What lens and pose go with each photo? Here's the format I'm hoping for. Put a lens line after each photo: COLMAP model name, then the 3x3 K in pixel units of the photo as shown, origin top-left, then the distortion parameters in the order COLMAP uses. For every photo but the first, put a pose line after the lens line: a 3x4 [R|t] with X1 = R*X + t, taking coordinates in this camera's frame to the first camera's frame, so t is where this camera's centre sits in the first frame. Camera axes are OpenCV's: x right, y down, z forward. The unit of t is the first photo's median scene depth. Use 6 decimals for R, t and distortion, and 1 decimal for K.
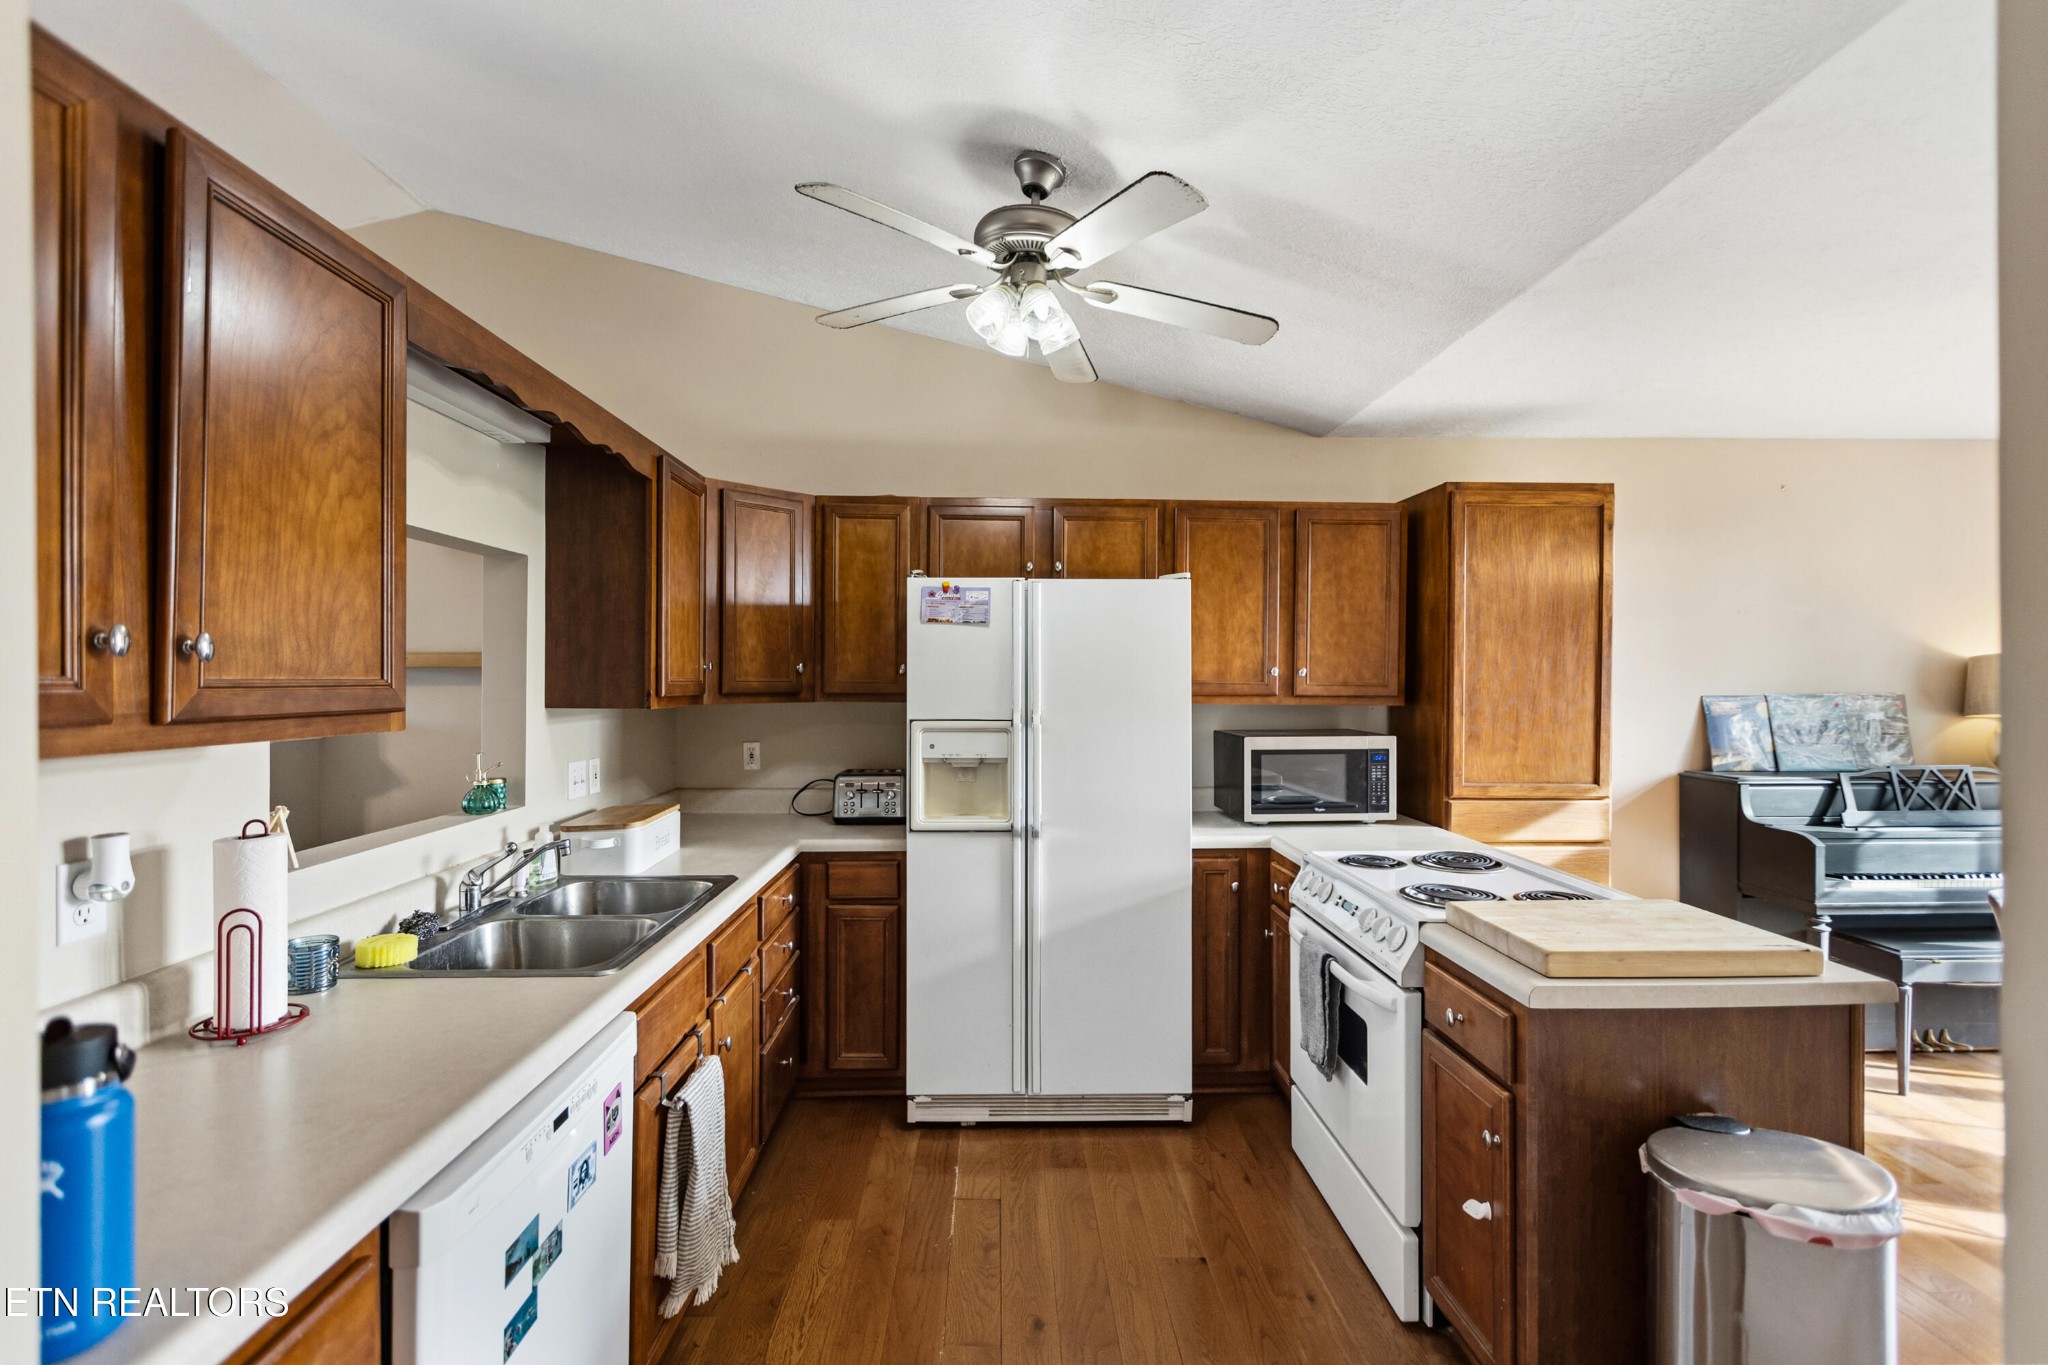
lens RADIAL K [[919.4, 0, 1015.3], [0, 919.4, 679.1], [0, 0, 1]] dist [0.003222, -0.001182]
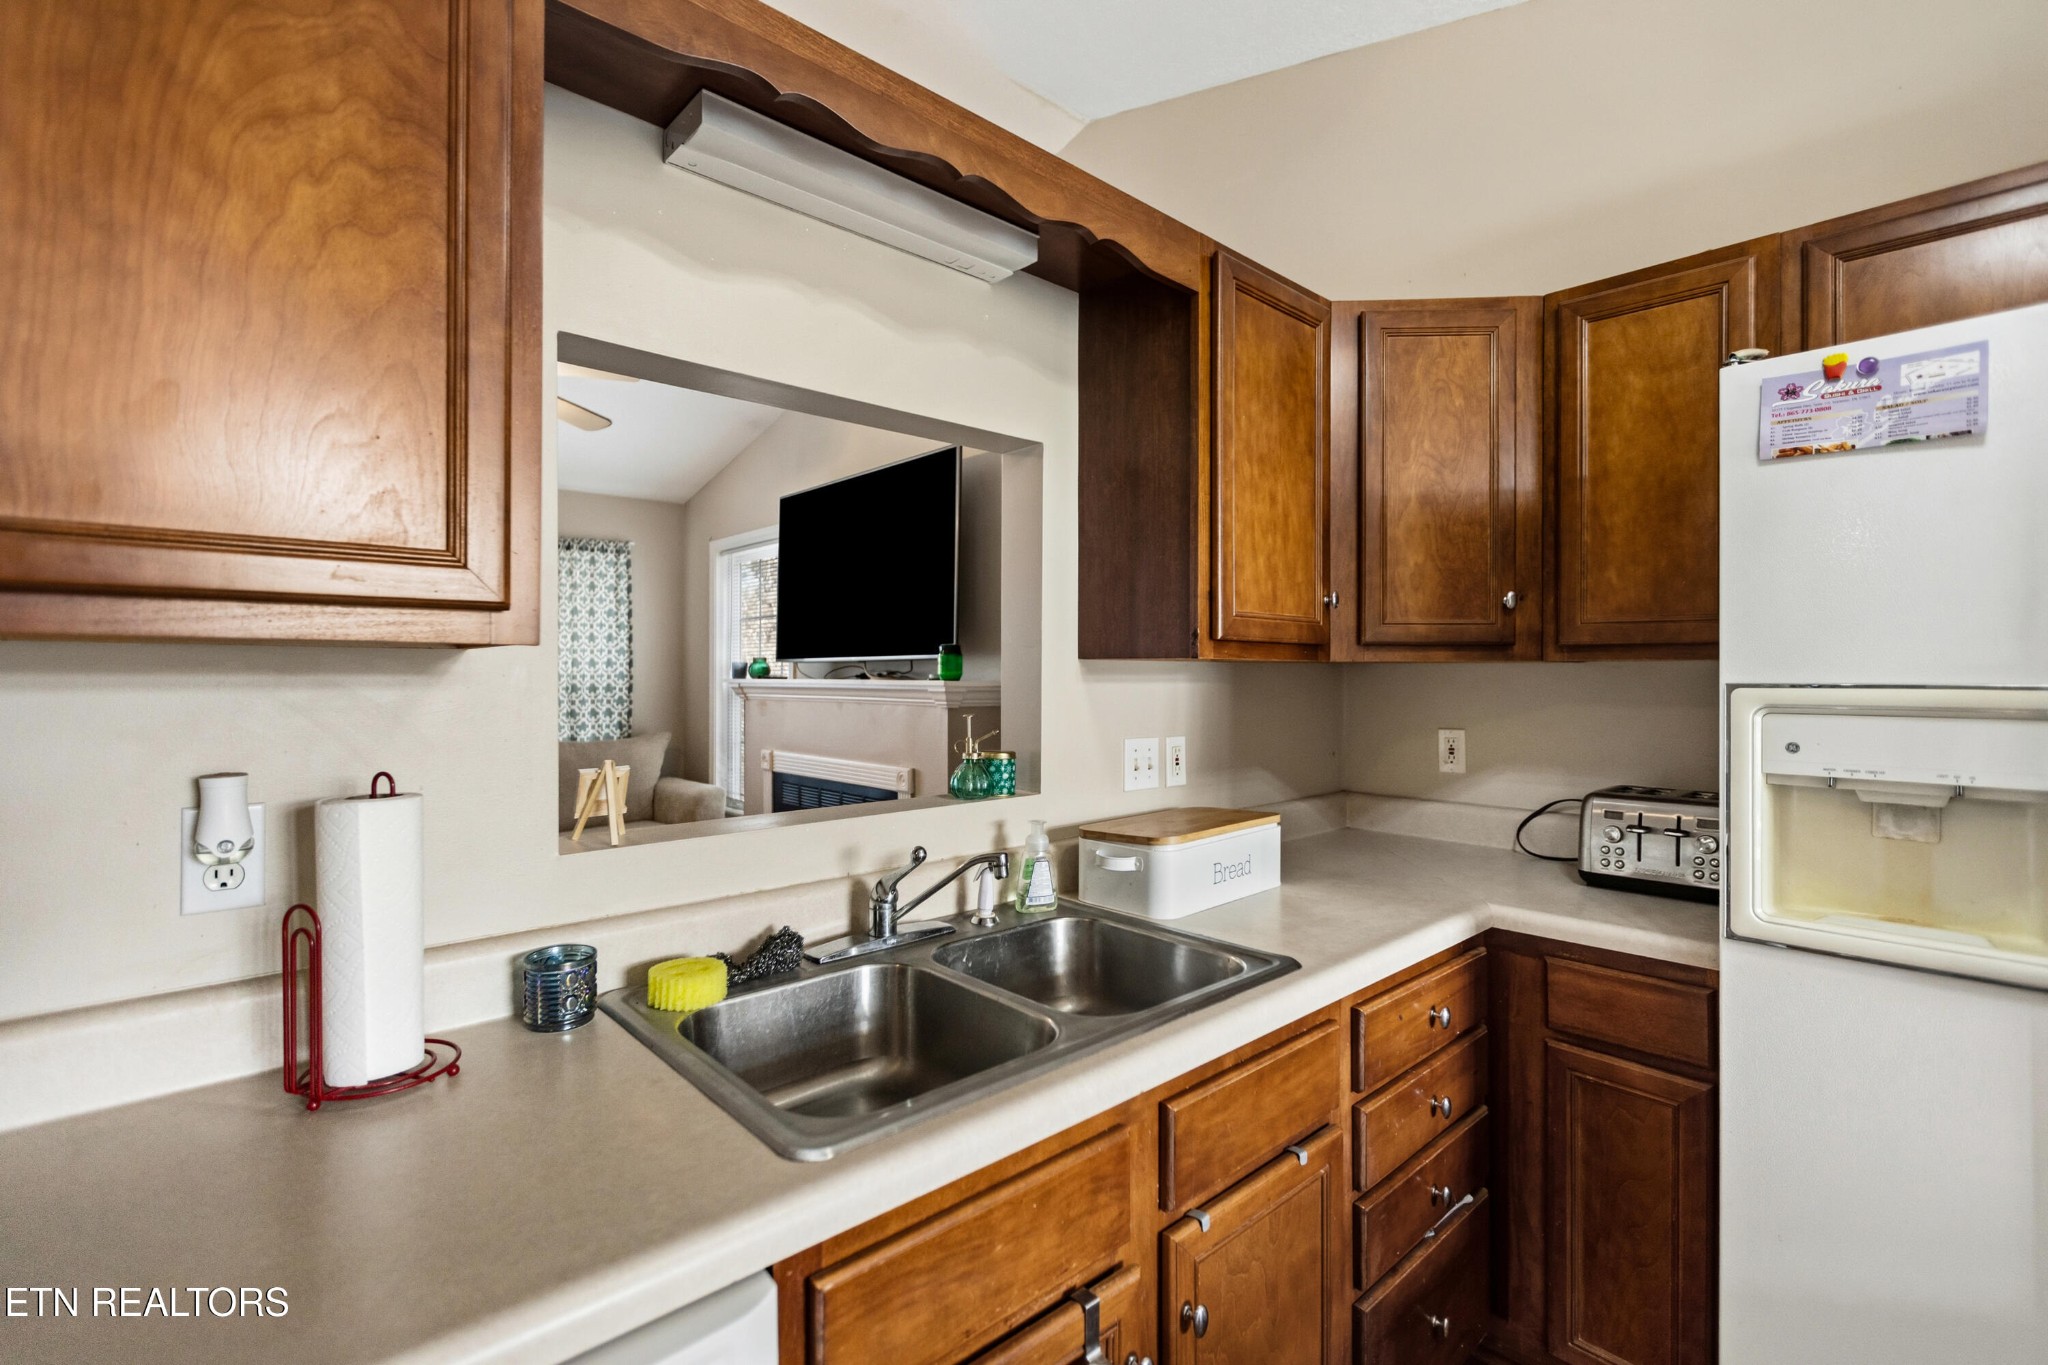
lens RADIAL K [[919.4, 0, 1018.9], [0, 919.4, 668.2], [0, 0, 1]] dist [0.003222, -0.001182]
pose [[0.655300, -0.005075, -0.755352, -0.002586], [-0.001556, 0.999966, -0.008068, 0.038937], [0.755367, 0.006462, 0.655270, 0.436584]]
